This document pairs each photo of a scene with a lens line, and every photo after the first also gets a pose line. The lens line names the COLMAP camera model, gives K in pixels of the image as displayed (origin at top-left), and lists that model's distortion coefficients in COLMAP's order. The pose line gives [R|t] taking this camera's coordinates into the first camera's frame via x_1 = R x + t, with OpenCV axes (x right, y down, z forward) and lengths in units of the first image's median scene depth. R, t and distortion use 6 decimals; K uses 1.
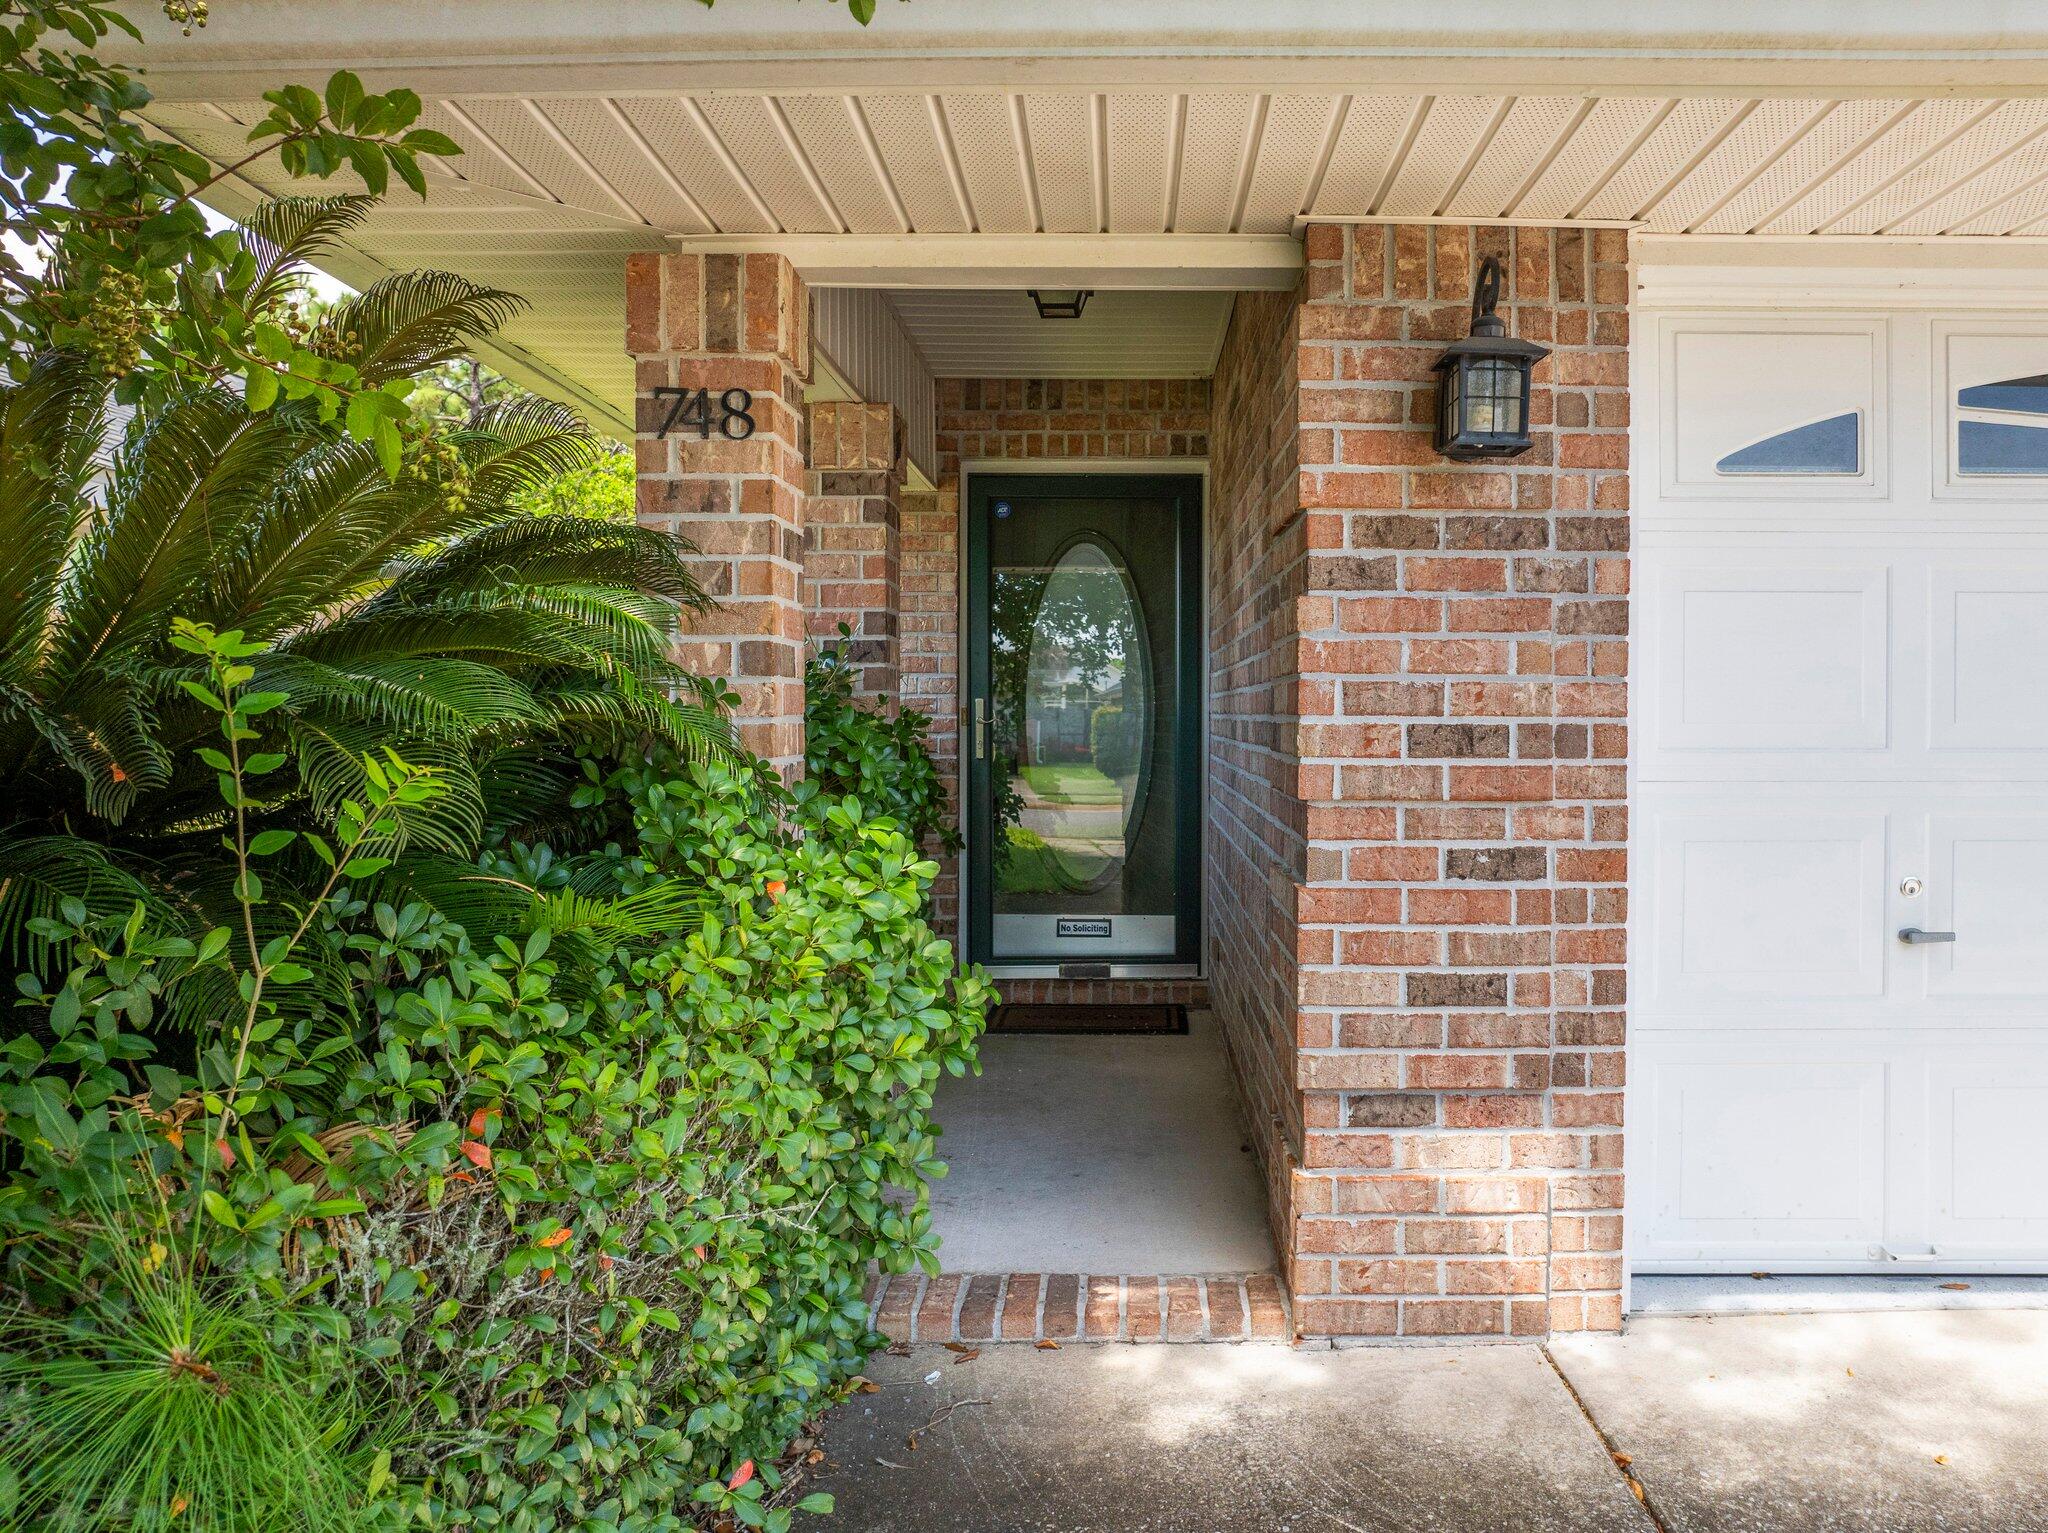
lens RADIAL K [[1455.7, 0, 1024.0], [0, 1455.7, 766.5], [0, 0, 1]] dist [-0.006425, -0.044787]
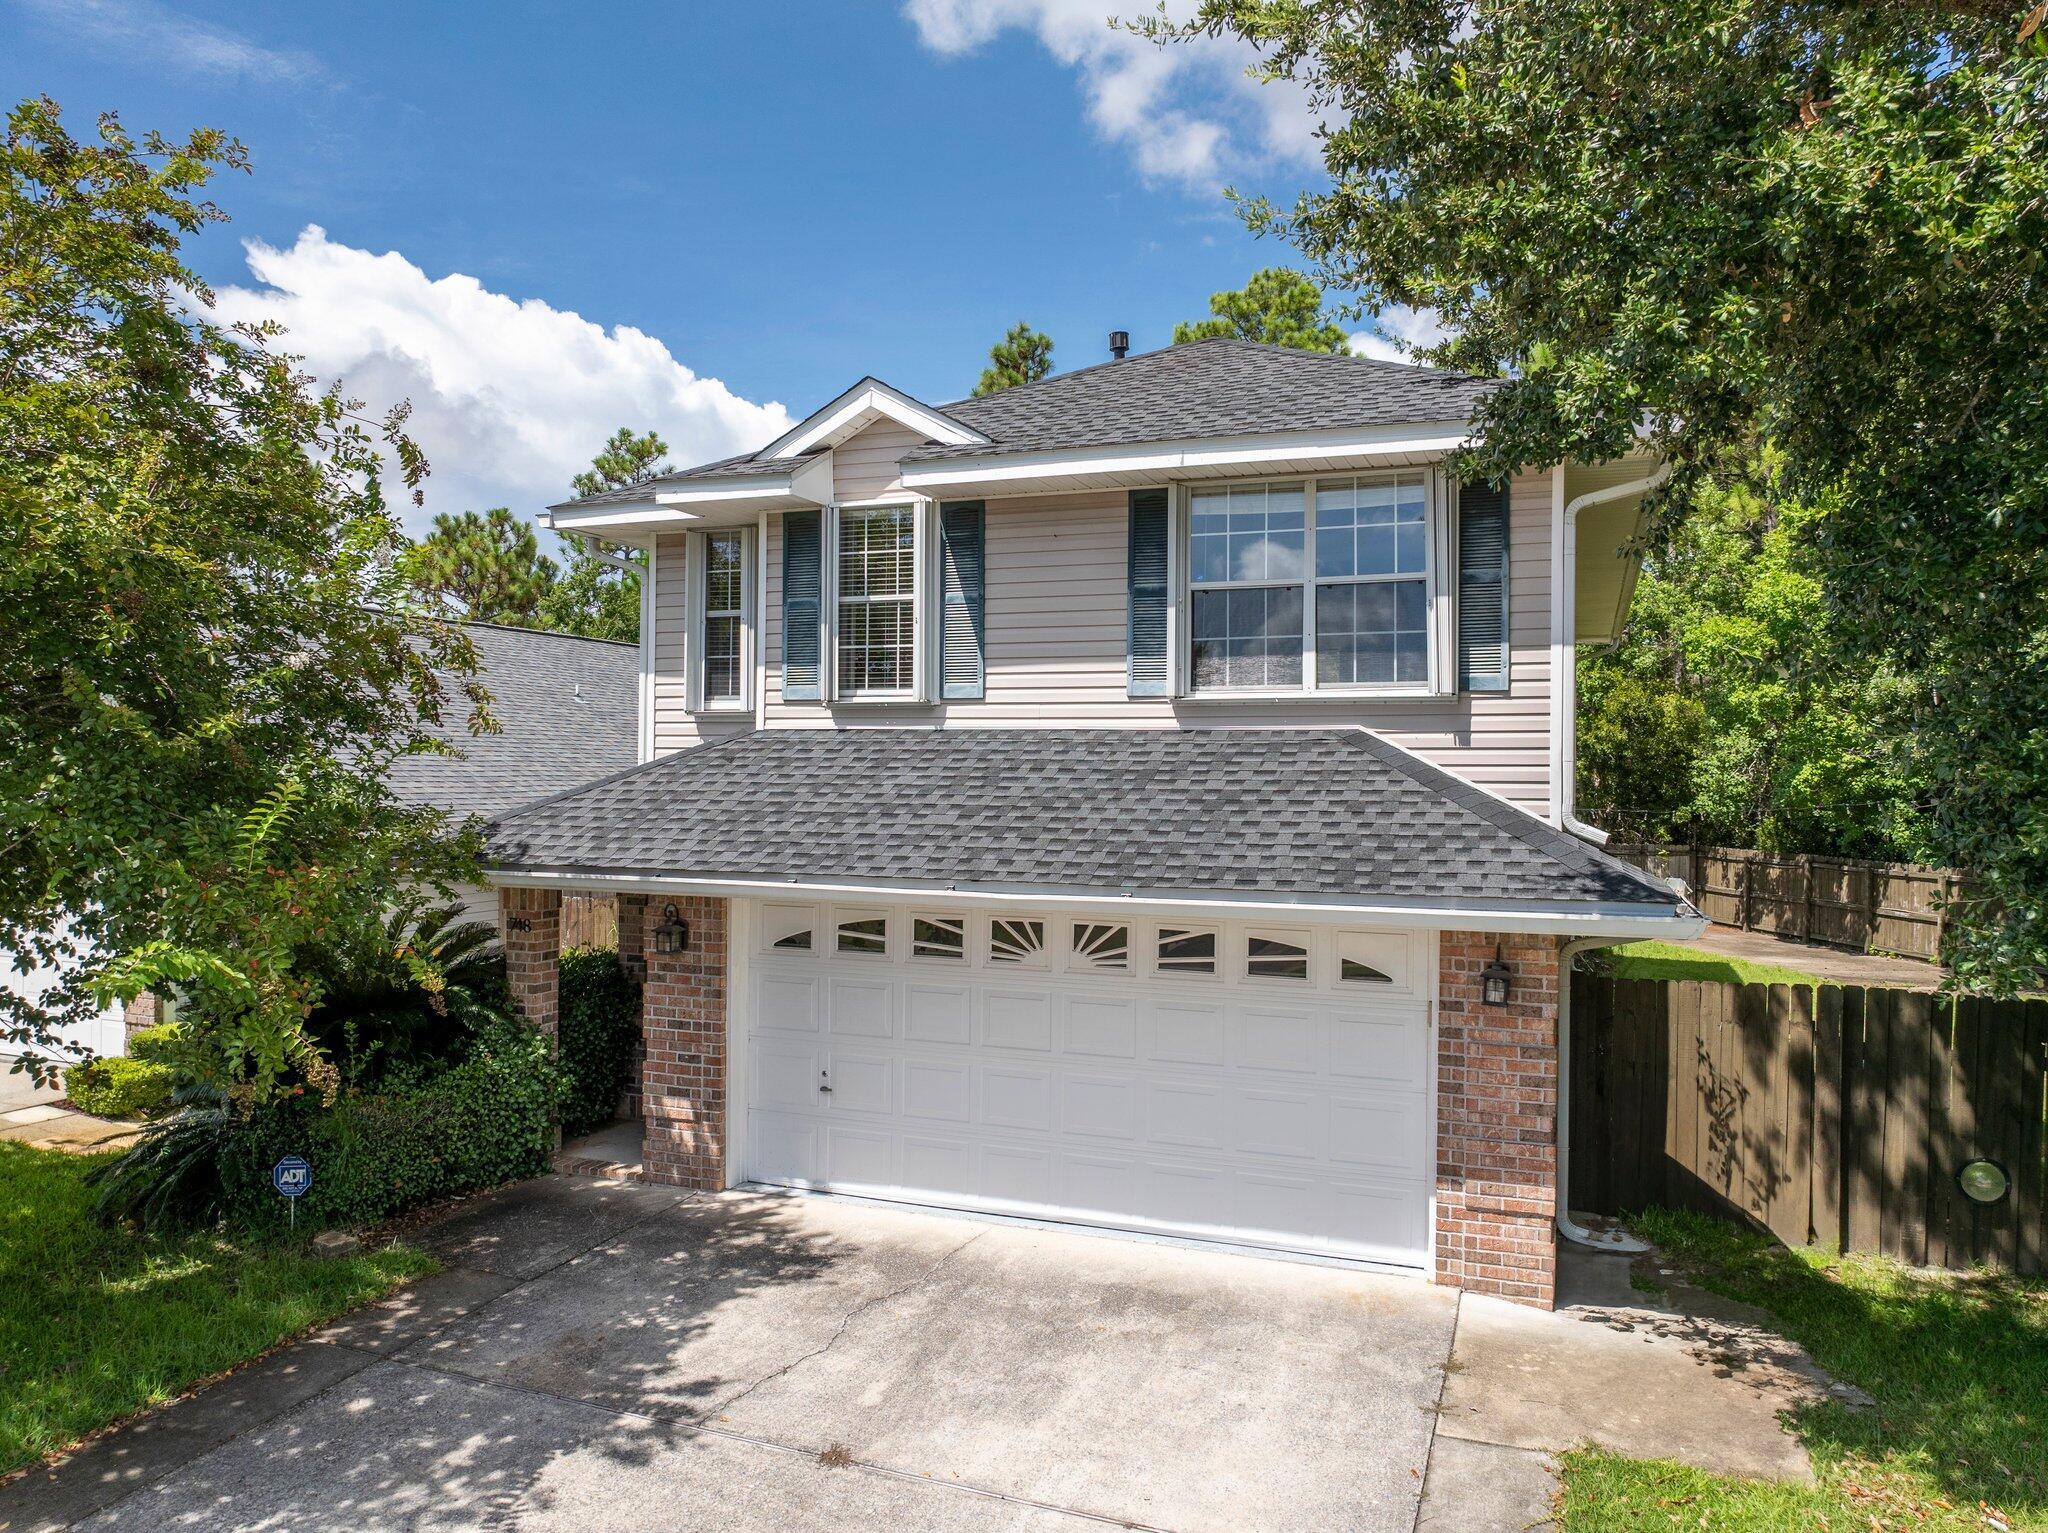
lens RADIAL K [[1455.7, 0, 1024.0], [0, 1455.7, 766.5], [0, 0, 1]] dist [-0.006425, -0.044787]
pose [[0.933363, 0.006965, -0.358866, 2.441019], [-0.012542, 0.999834, -0.013215, -0.637778], [0.358714, 0.016835, 0.933296, -2.158558]]
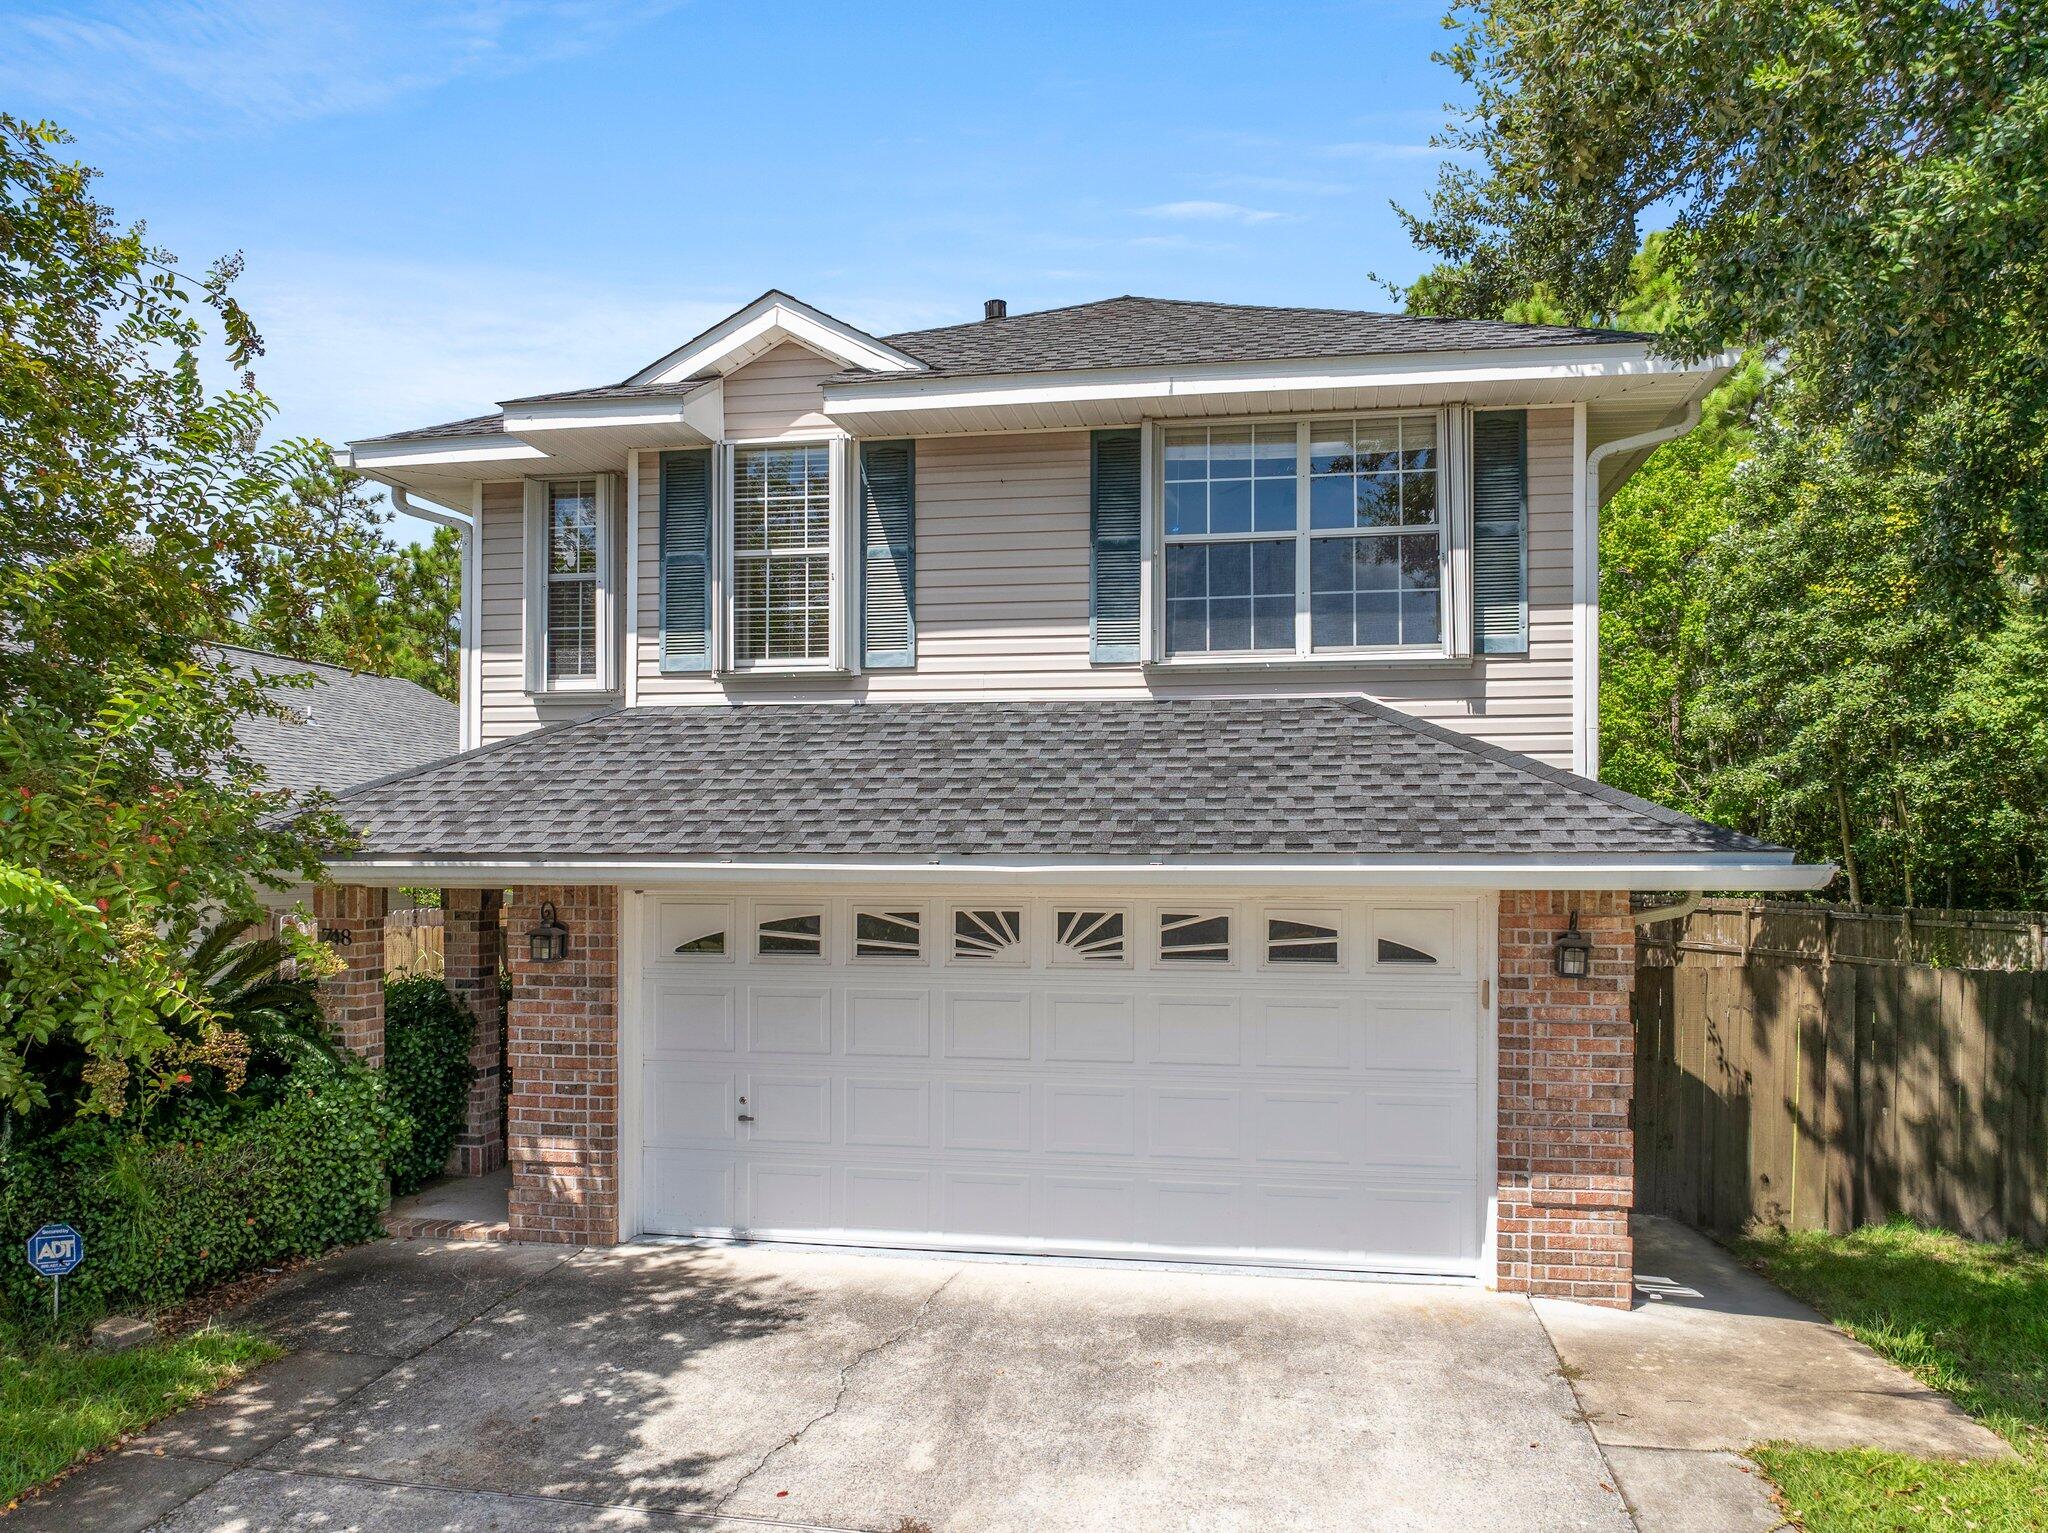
lens RADIAL K [[1442.4, 0, 973.4], [0, 1442.4, 887.6], [0, 0, 1]] dist [-0.025486, -0.006292]
pose [[0.986431, 0.011616, -0.163766, 1.650222], [-0.012481, 0.999913, -0.004250, -0.354480], [0.163703, 0.006237, 0.986490, -1.847601]]
